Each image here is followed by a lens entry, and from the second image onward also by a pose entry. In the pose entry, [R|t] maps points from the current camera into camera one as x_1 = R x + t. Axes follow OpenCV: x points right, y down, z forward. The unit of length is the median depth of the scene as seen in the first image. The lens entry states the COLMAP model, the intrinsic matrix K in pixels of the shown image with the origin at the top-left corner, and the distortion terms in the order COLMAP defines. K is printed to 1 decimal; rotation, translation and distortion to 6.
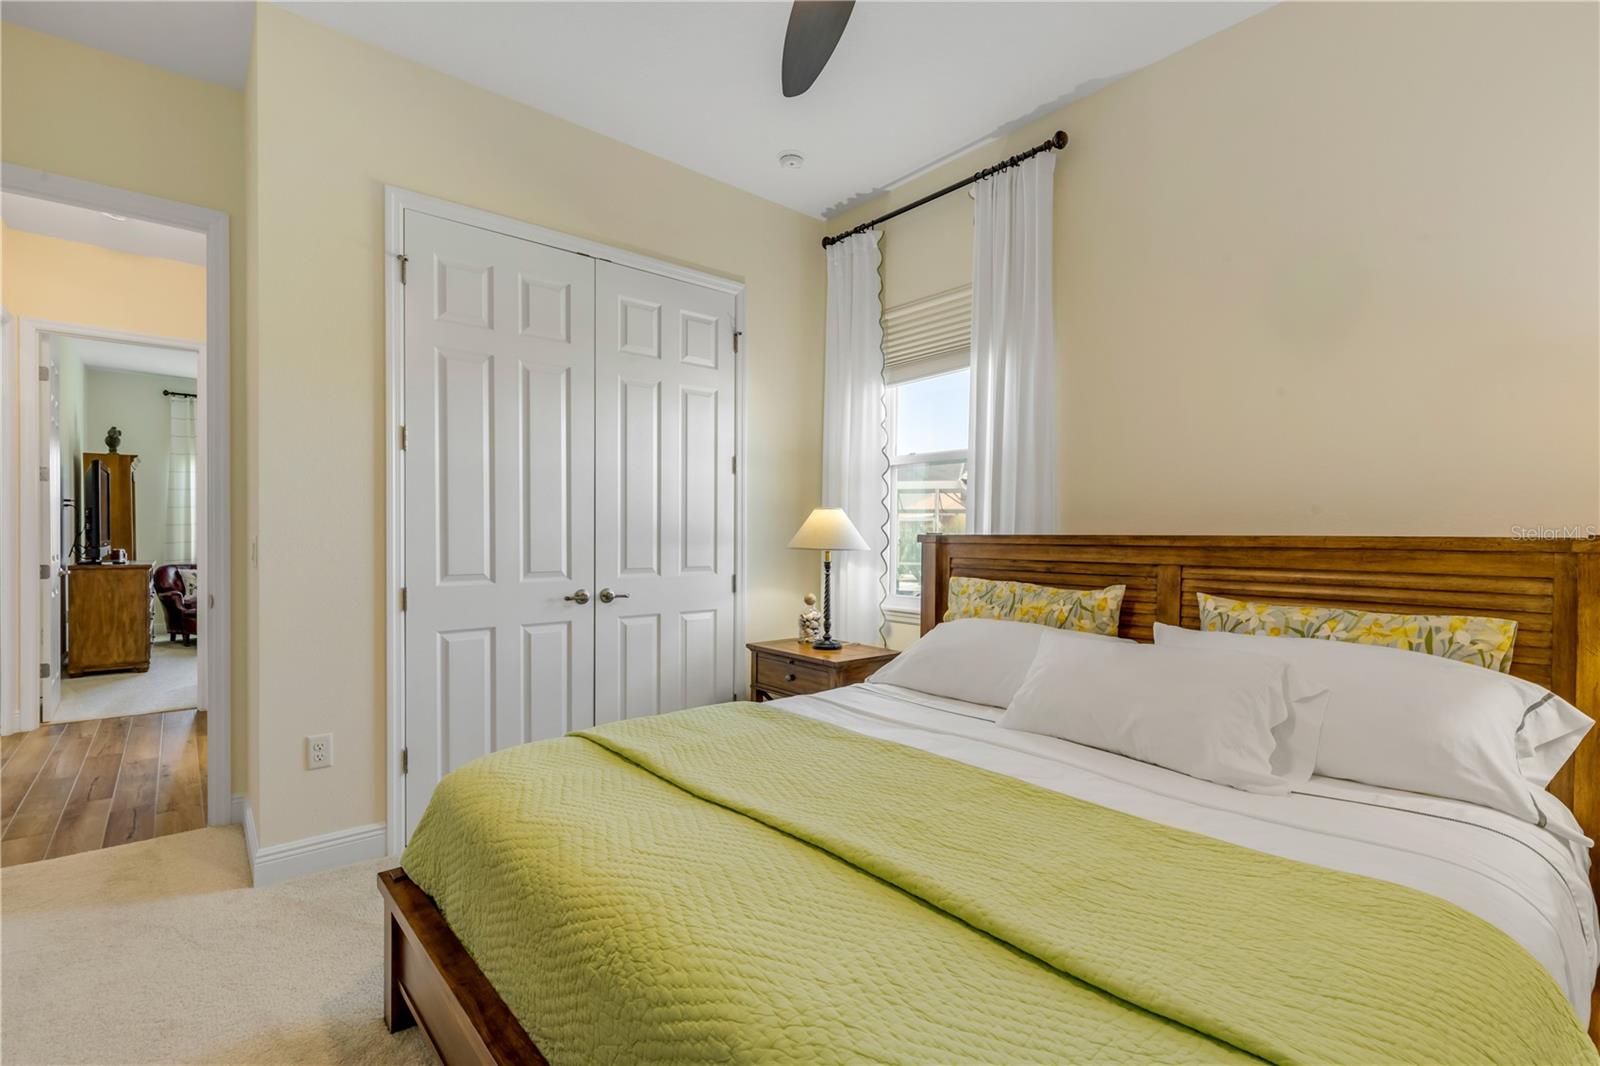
lens RADIAL K [[716.4, 0, 794.7], [0, 716.4, 540.0], [0, 0, 1]] dist [0.006802, -0.001491]
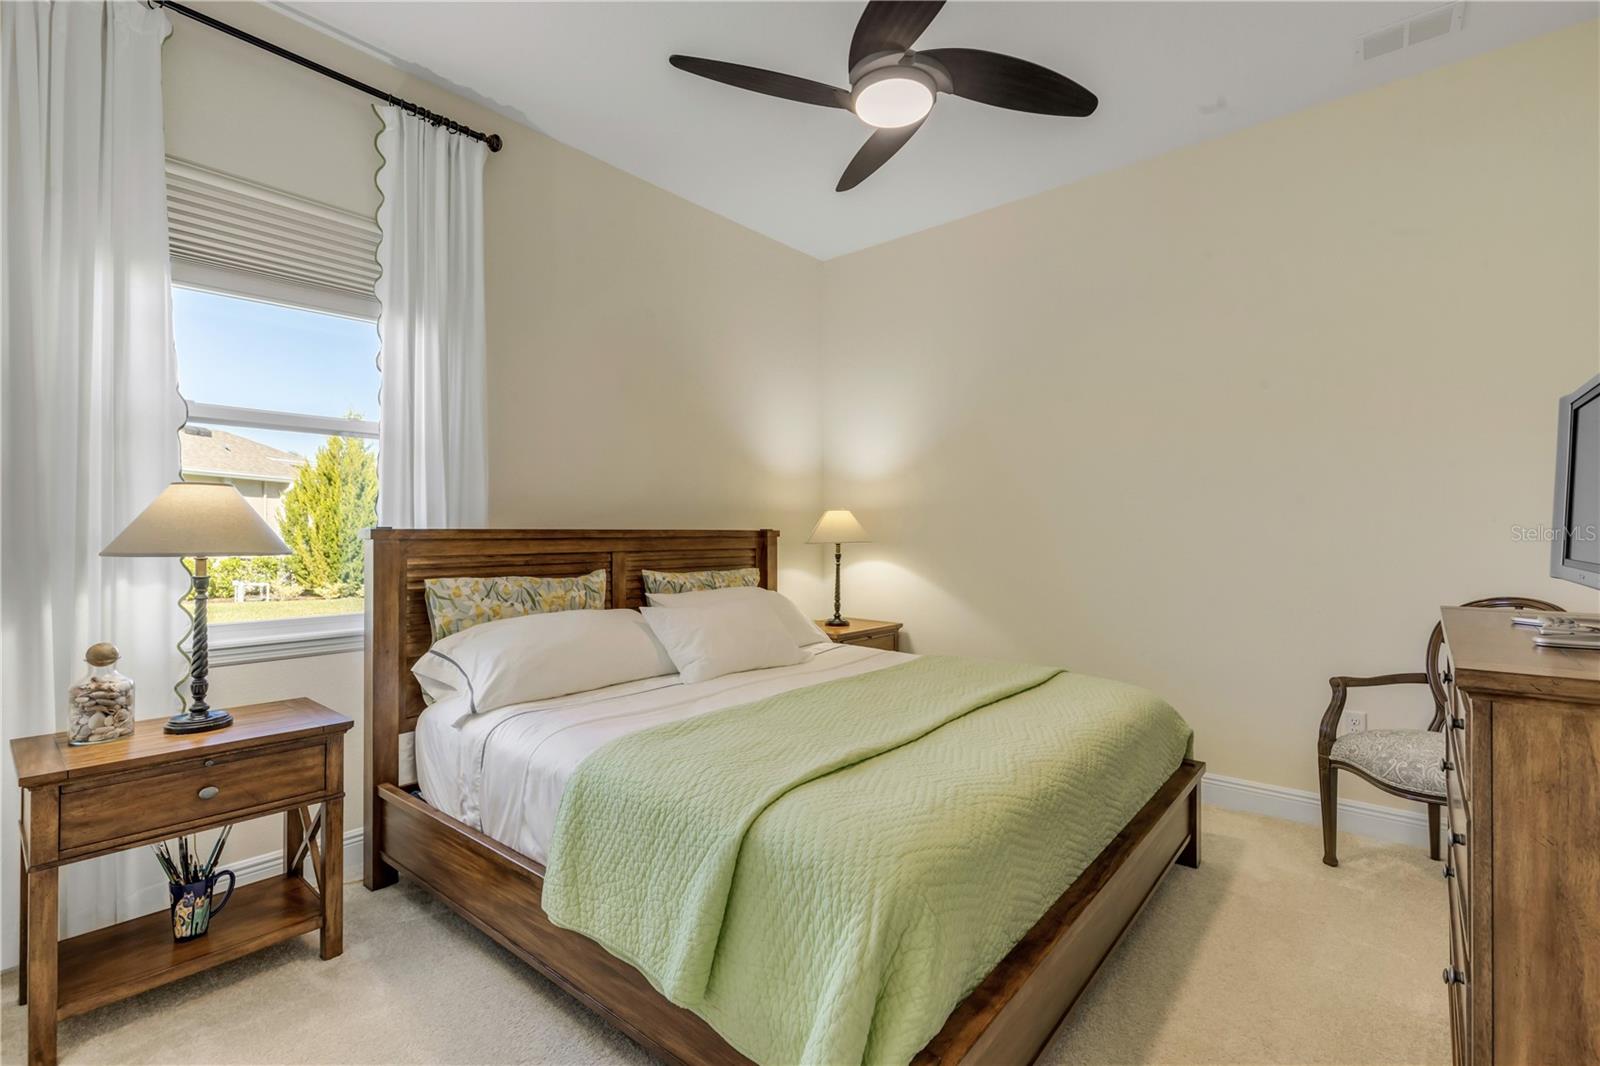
lens RADIAL K [[716.4, 0, 792.8], [0, 716.4, 528.4], [0, 0, 1]] dist [0.006802, -0.001491]
pose [[-0.150733, -0.003388, 0.988569, -0.795059], [0.002201, 0.999990, 0.003763, -0.012267], [-0.988572, 0.002743, -0.150725, 0.825834]]
